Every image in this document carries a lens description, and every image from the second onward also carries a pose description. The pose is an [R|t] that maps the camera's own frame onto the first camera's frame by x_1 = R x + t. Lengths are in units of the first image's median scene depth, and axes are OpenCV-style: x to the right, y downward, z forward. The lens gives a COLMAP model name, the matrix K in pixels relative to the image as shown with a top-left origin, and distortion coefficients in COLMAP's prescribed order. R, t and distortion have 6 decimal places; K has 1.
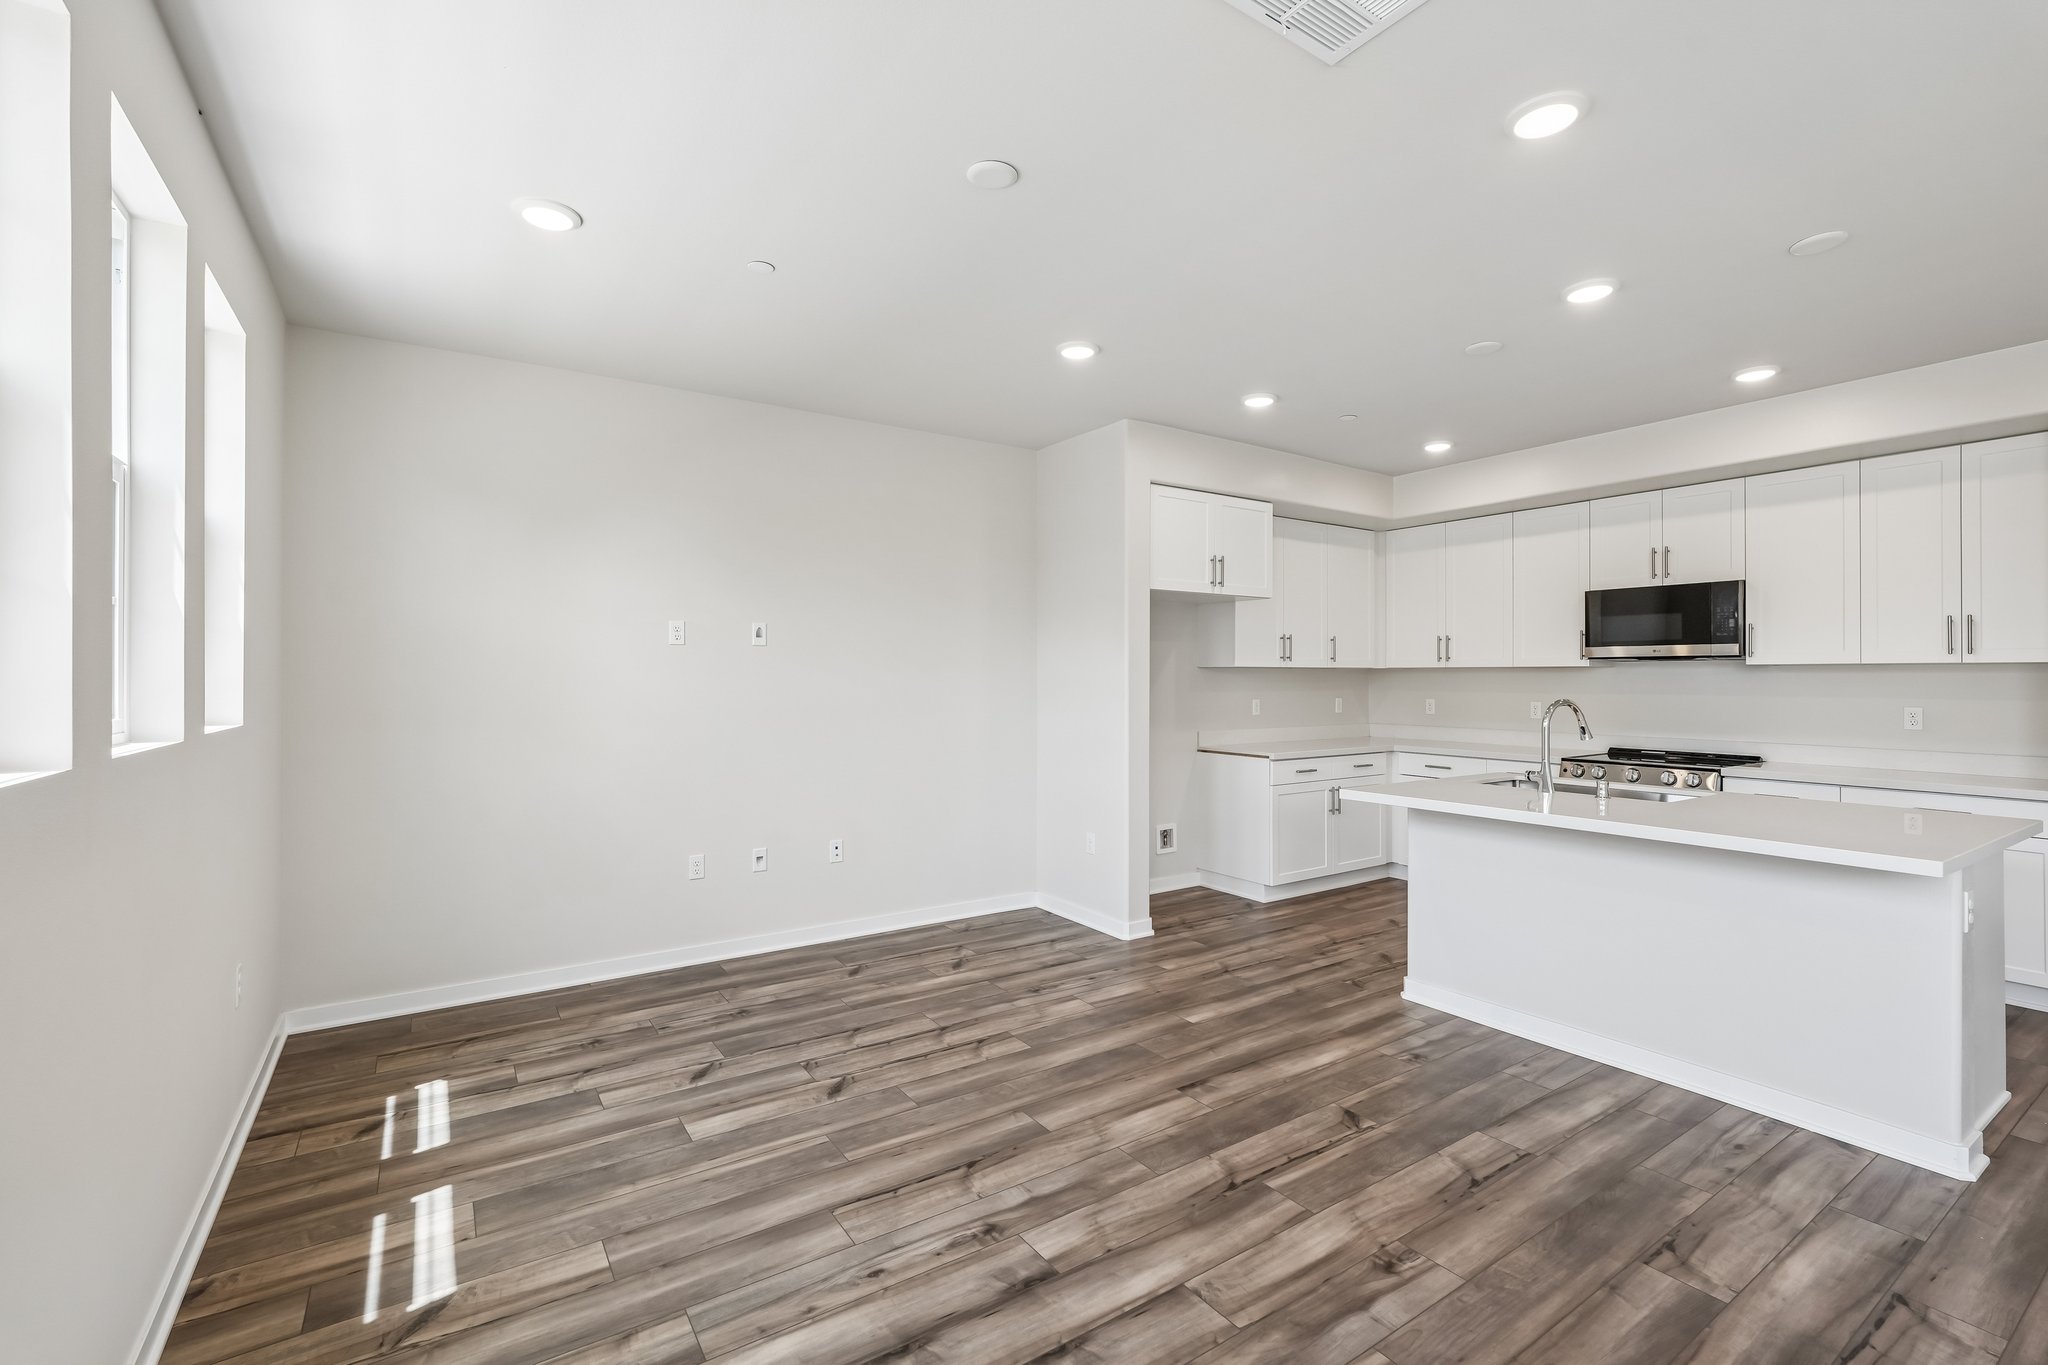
lens RADIAL K [[901.2, 0, 1023.2], [0, 901.2, 679.0], [0, 0, 1]] dist [-0.016022, 0.006261]
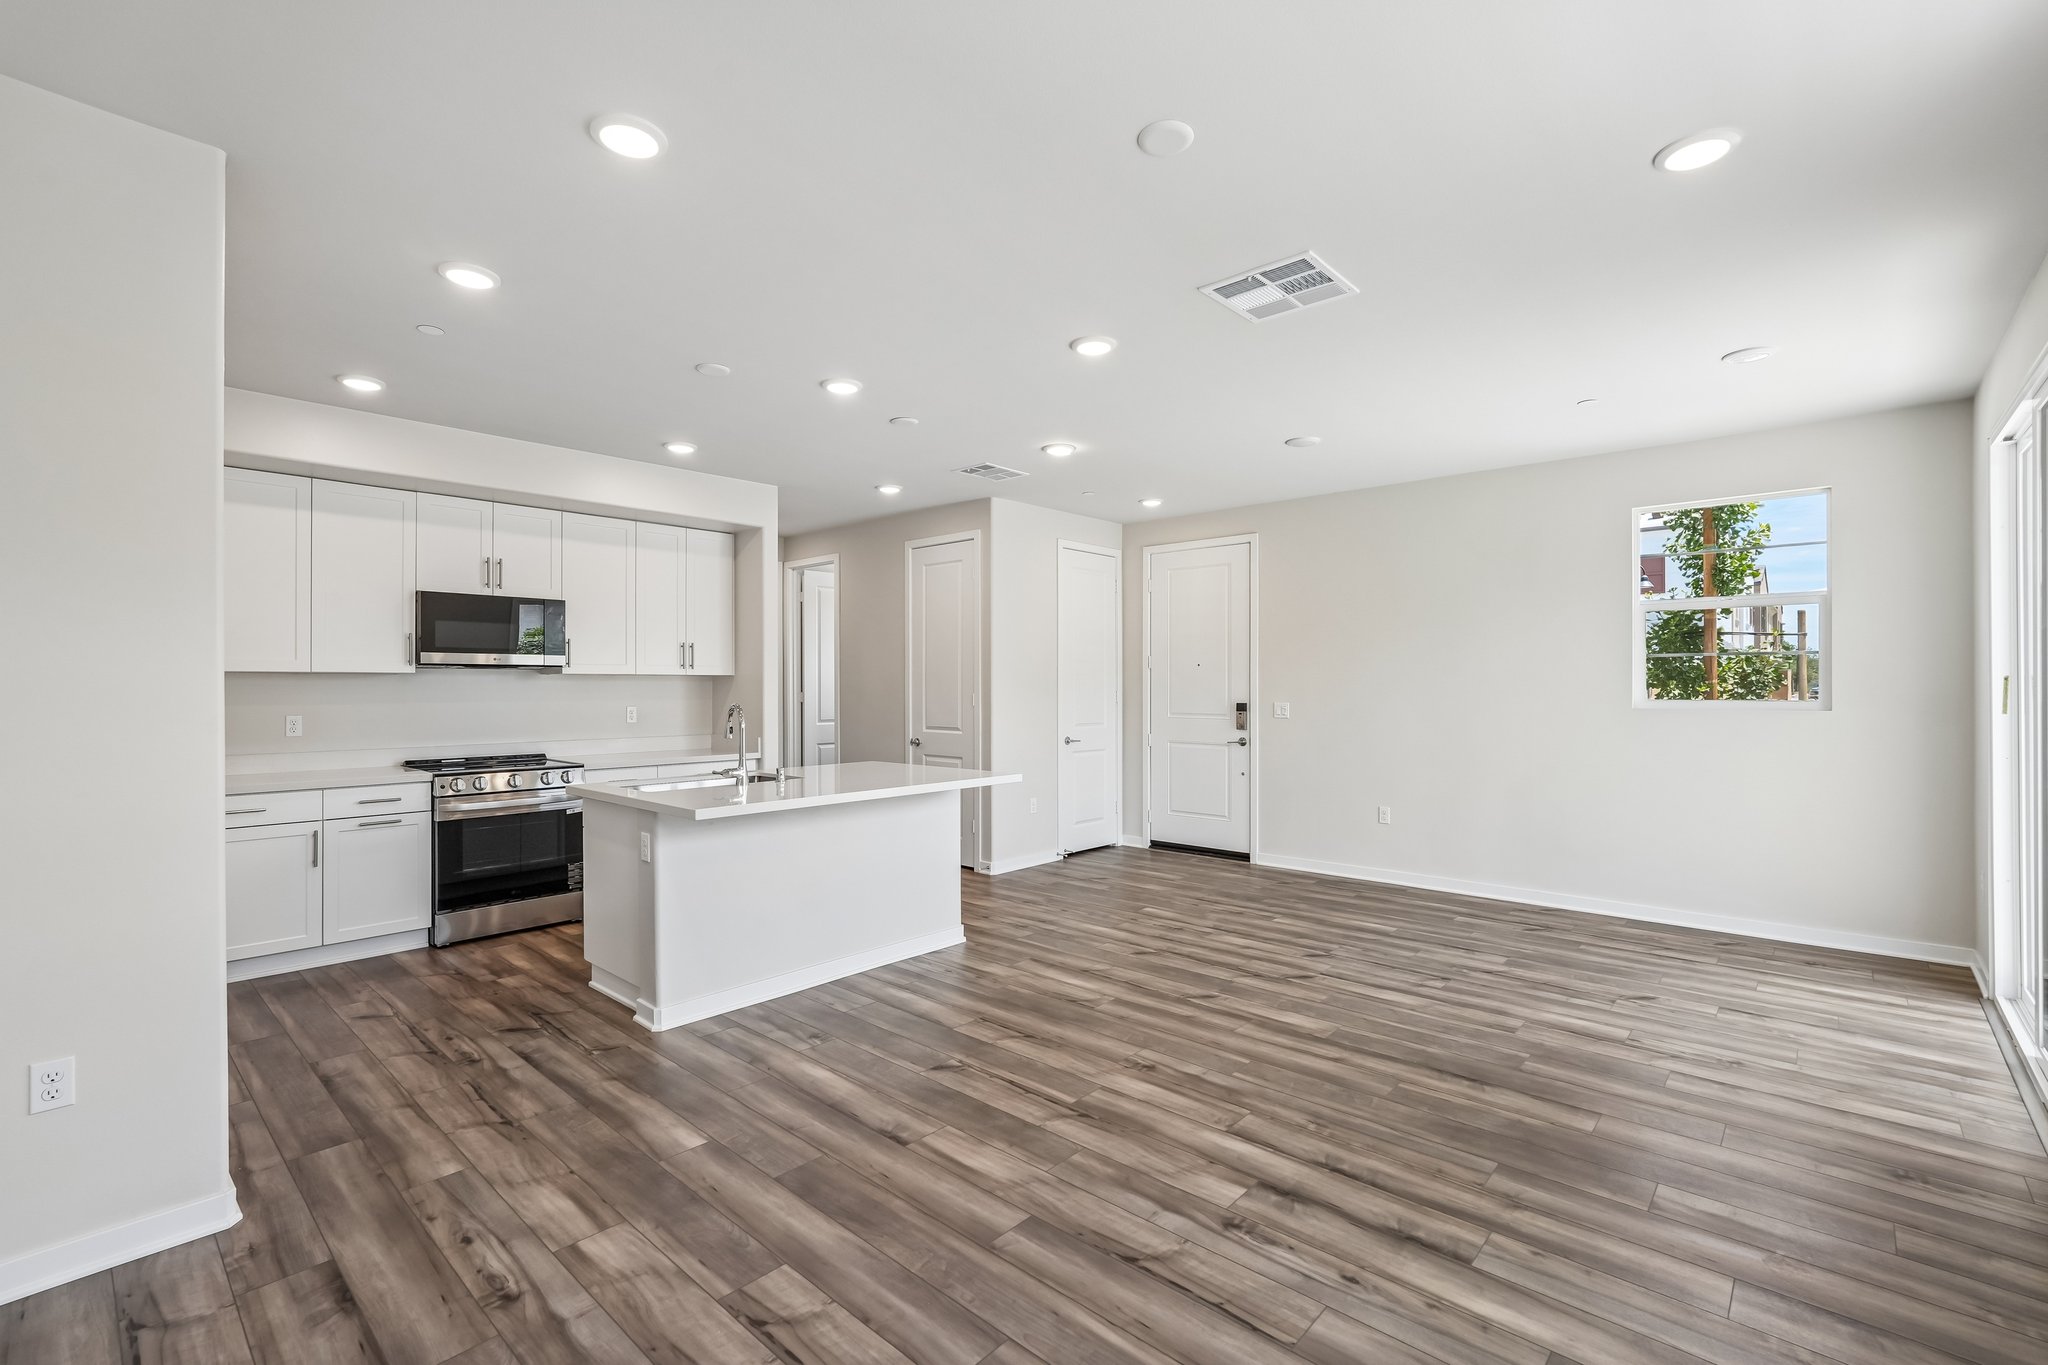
lens RADIAL K [[901.2, 0, 1021.7], [0, 901.2, 679.6], [0, 0, 1]] dist [-0.016022, 0.006261]
pose [[-0.242790, 0.005099, 0.970065, -0.542228], [0.003706, 0.999984, -0.004328, -0.001321], [-0.970072, 0.002544, -0.242805, 0.826800]]
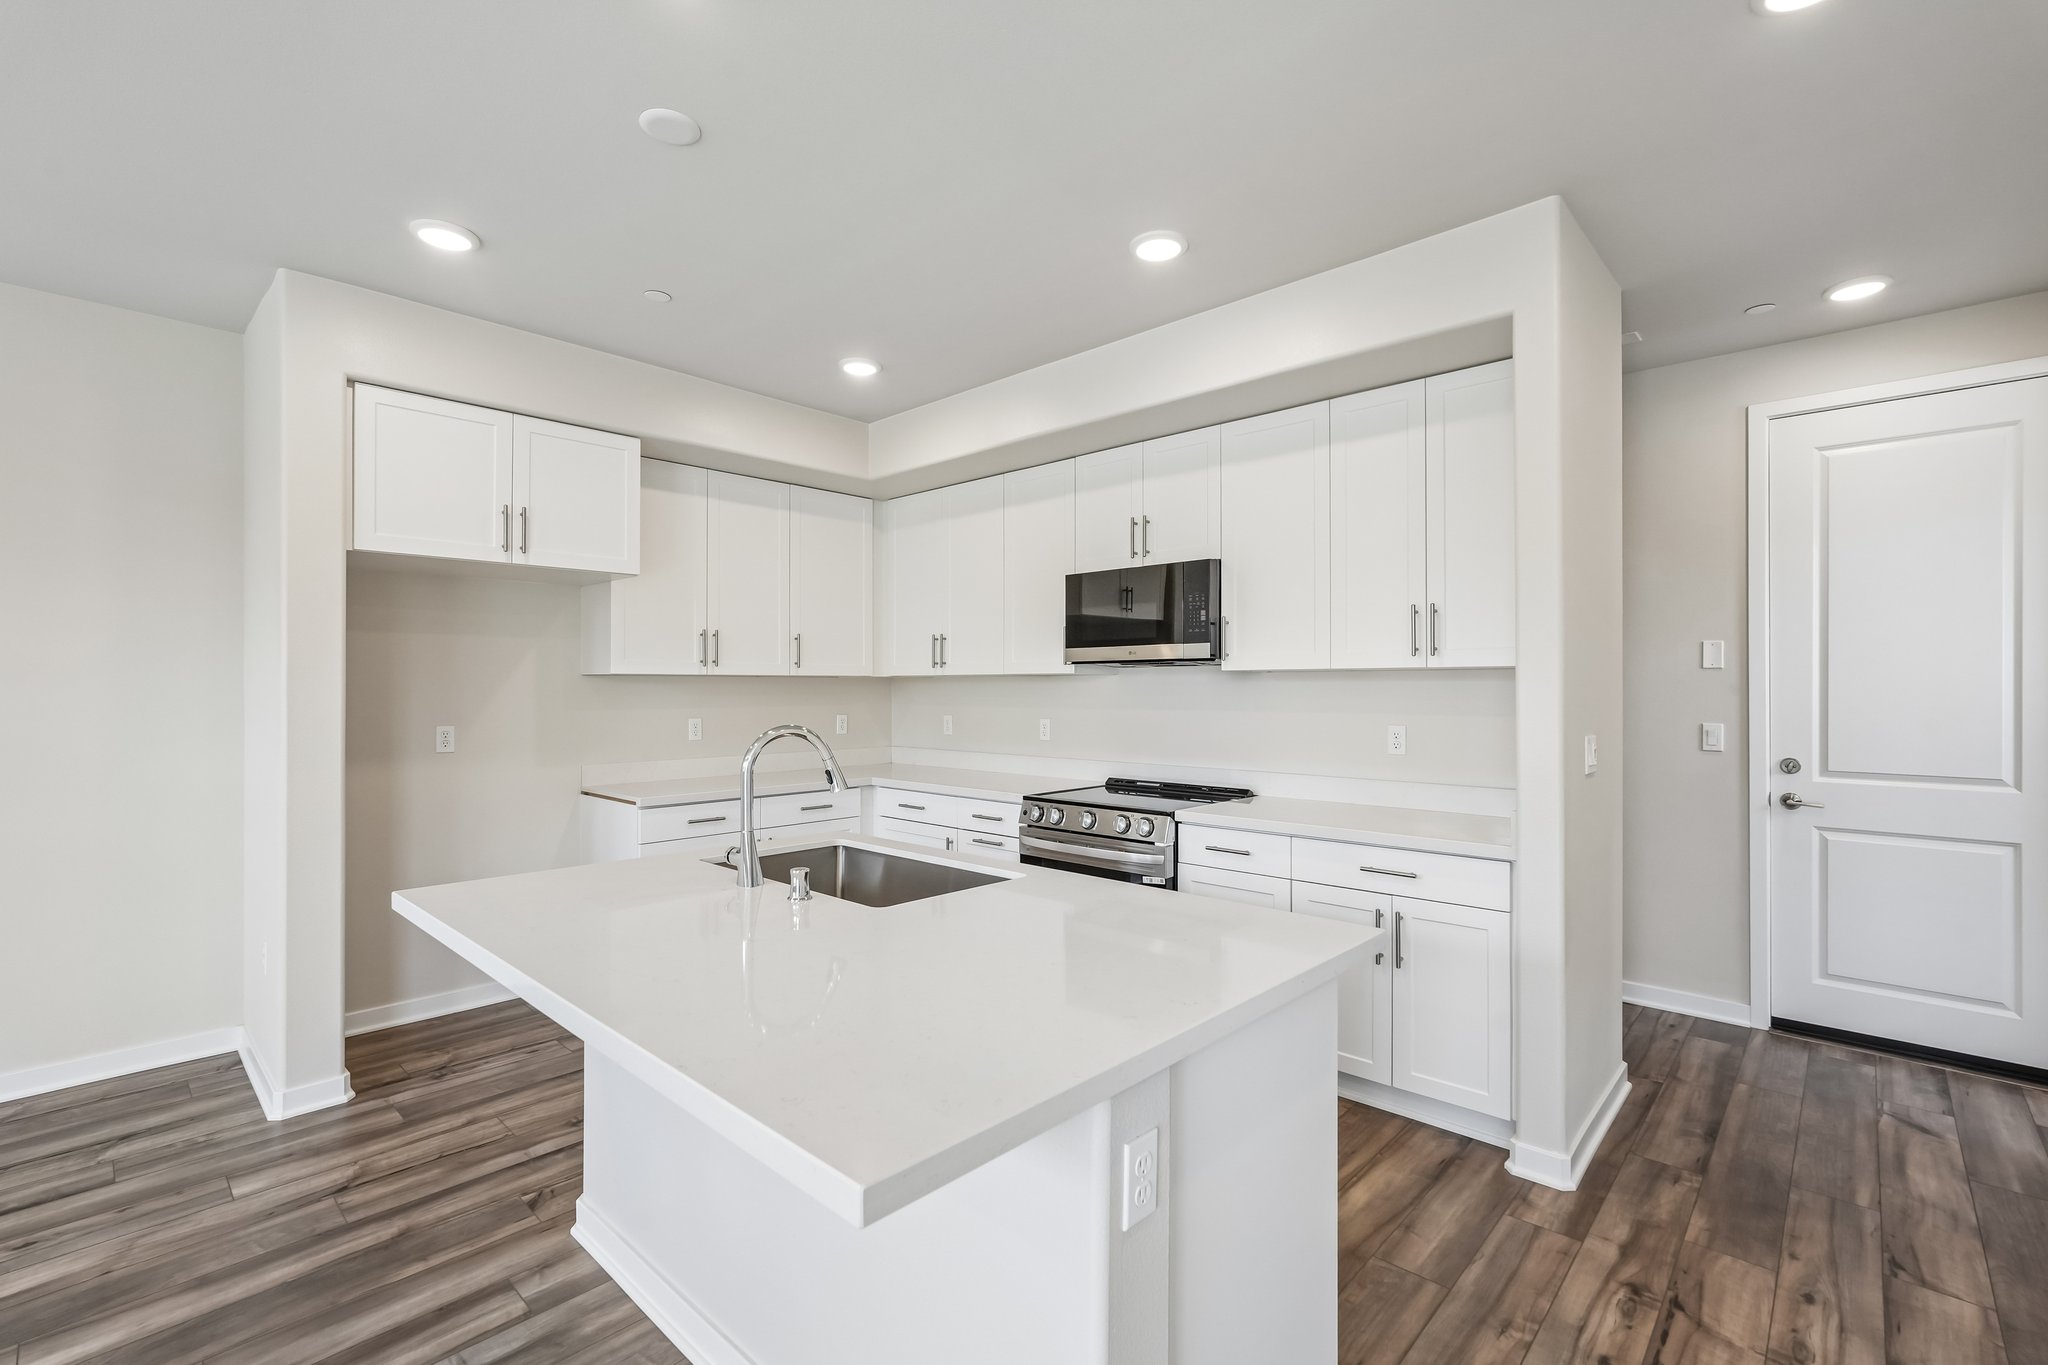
lens RADIAL K [[901.2, 0, 1034.6], [0, 901.2, 693.0], [0, 0, 1]] dist [-0.016022, 0.006261]
pose [[0.972423, -0.003598, 0.233196, 0.558492], [0.002726, 0.999988, 0.004061, -0.000774], [-0.233207, -0.003314, 0.972421, 0.344094]]
